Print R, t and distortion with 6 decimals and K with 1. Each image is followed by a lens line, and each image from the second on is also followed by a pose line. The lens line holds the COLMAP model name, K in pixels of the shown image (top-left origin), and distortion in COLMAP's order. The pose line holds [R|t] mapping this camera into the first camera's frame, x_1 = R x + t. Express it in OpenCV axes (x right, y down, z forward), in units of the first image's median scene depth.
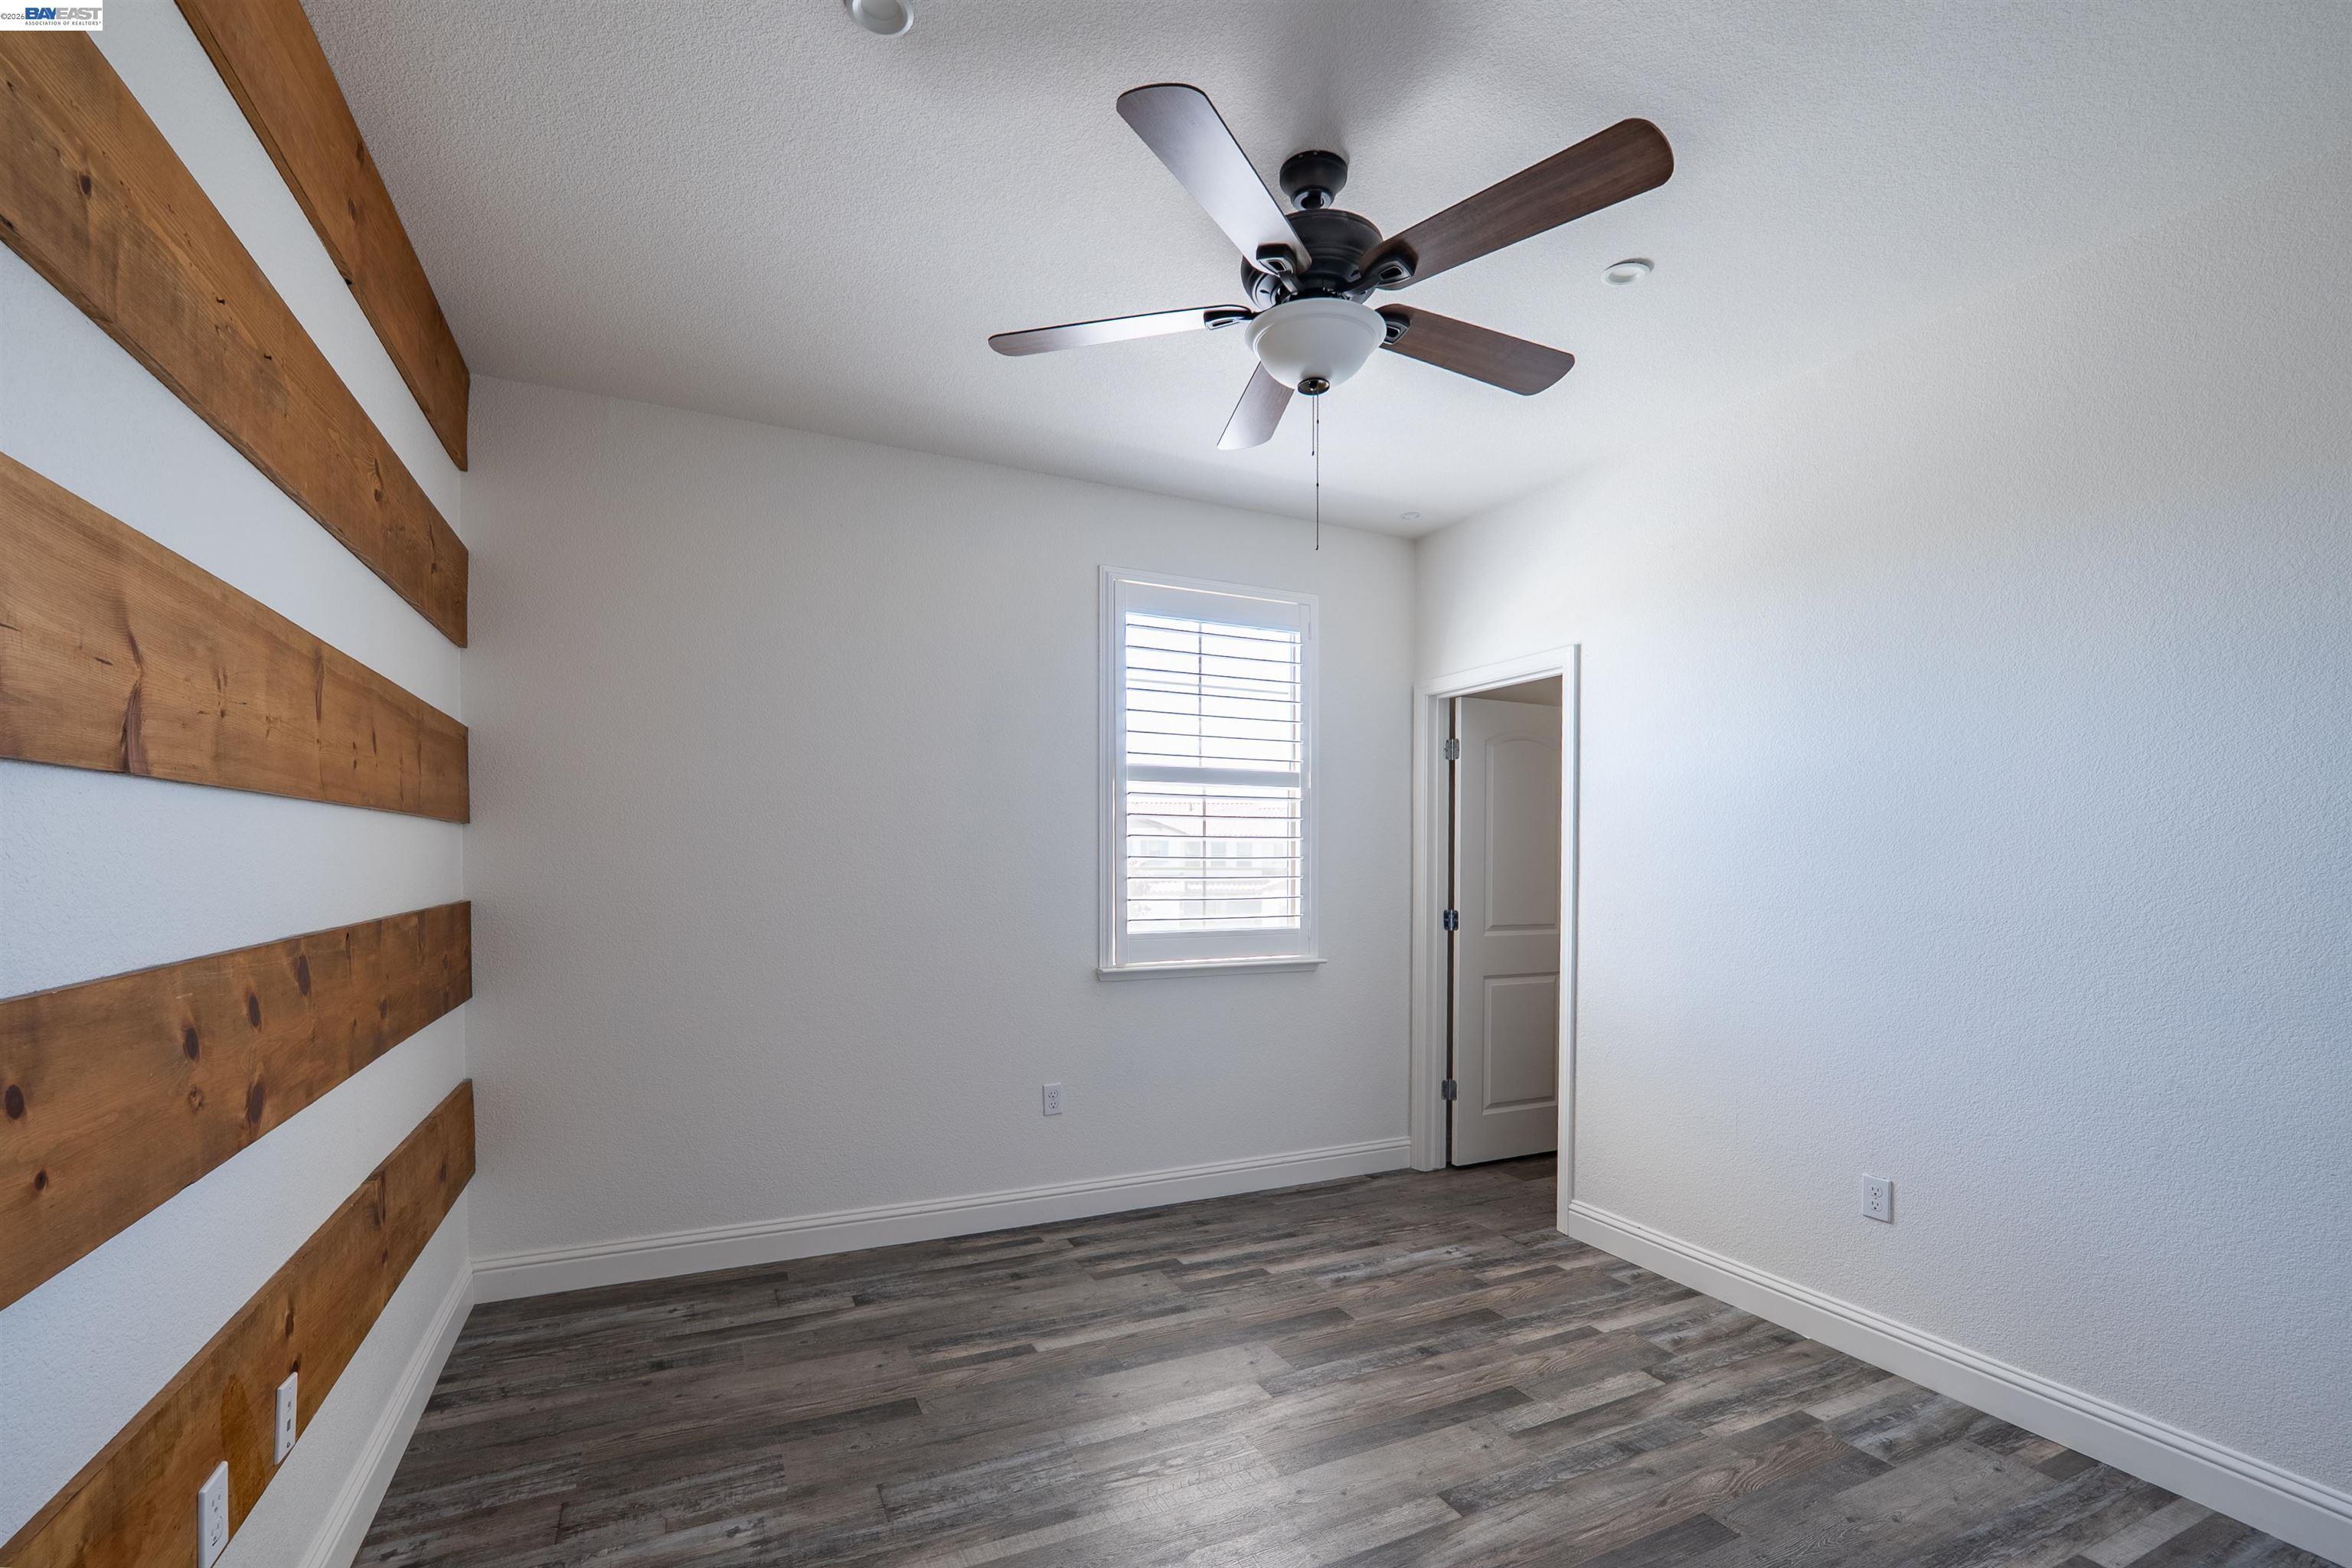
lens RADIAL K [[953.6, 0, 1137.3], [0, 953.6, 851.6], [0, 0, 1]] dist [-0.011421, 0.001294]
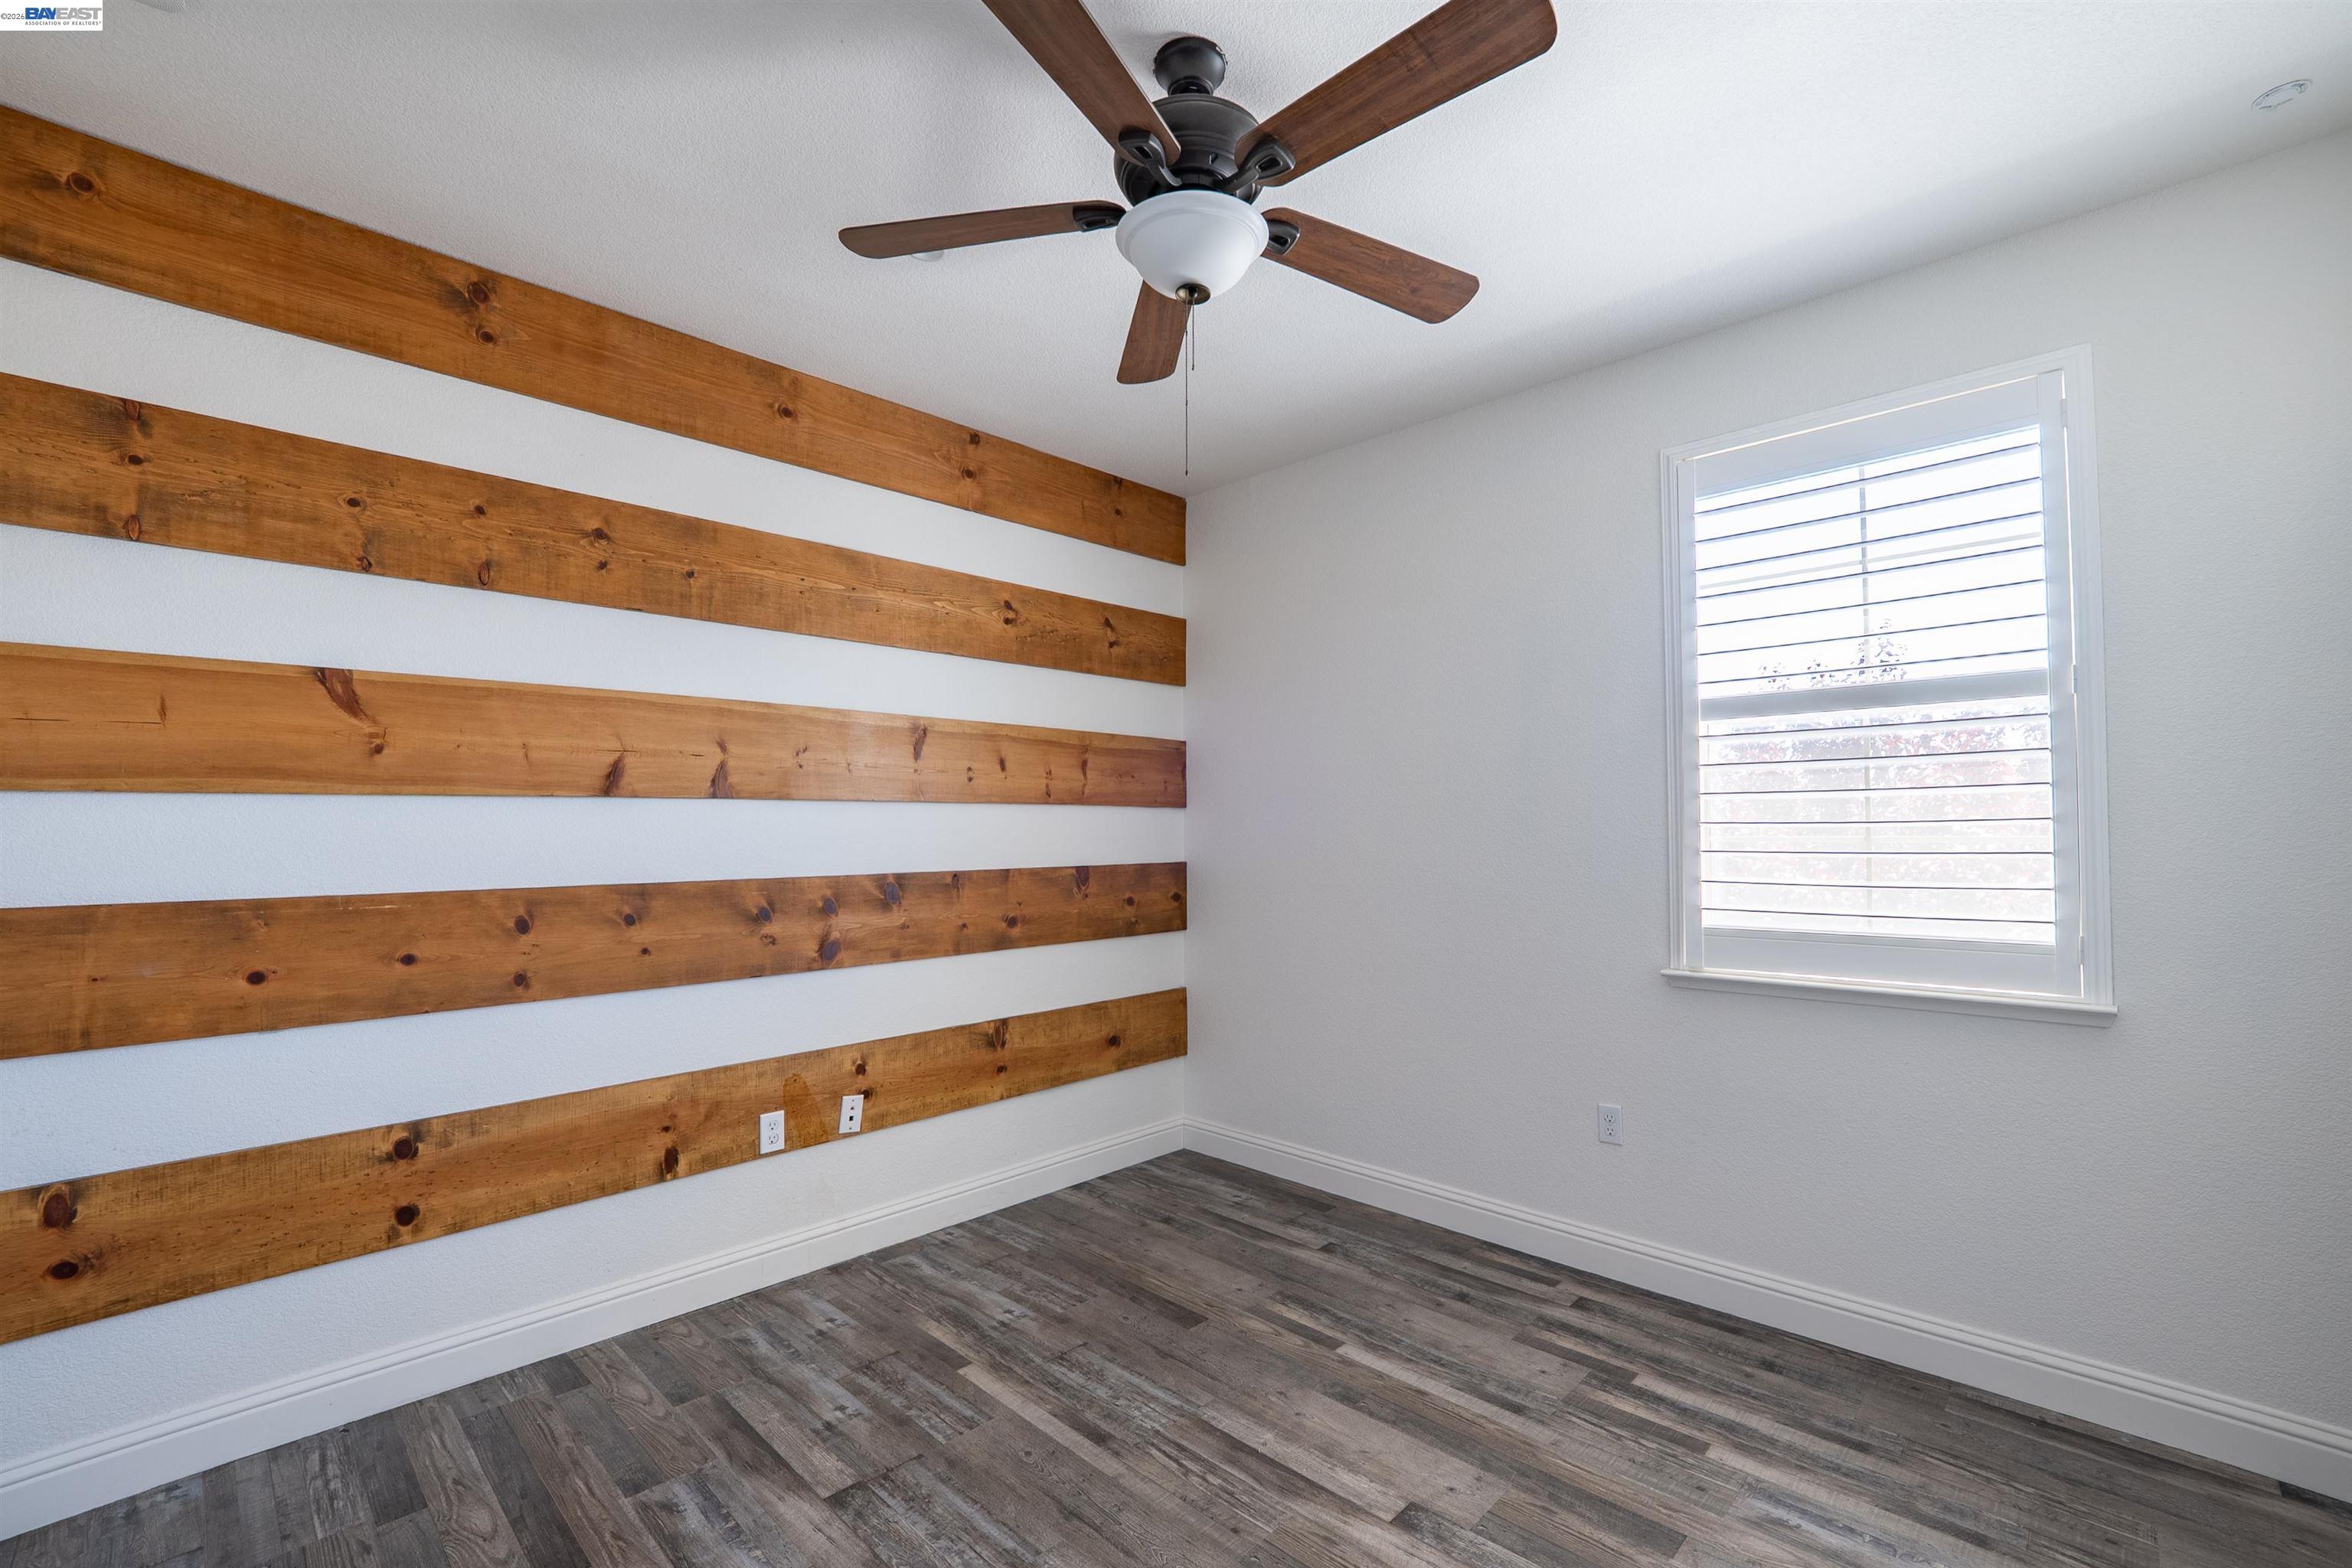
lens RADIAL K [[953.6, 0, 1167.3], [0, 953.6, 779.5], [0, 0, 1]] dist [-0.011421, 0.001294]
pose [[0.404631, -0.058424, -0.912612, 0.573505], [0.015317, 0.998250, -0.057116, 0.008880], [0.914352, 0.009133, 0.404817, 0.365876]]
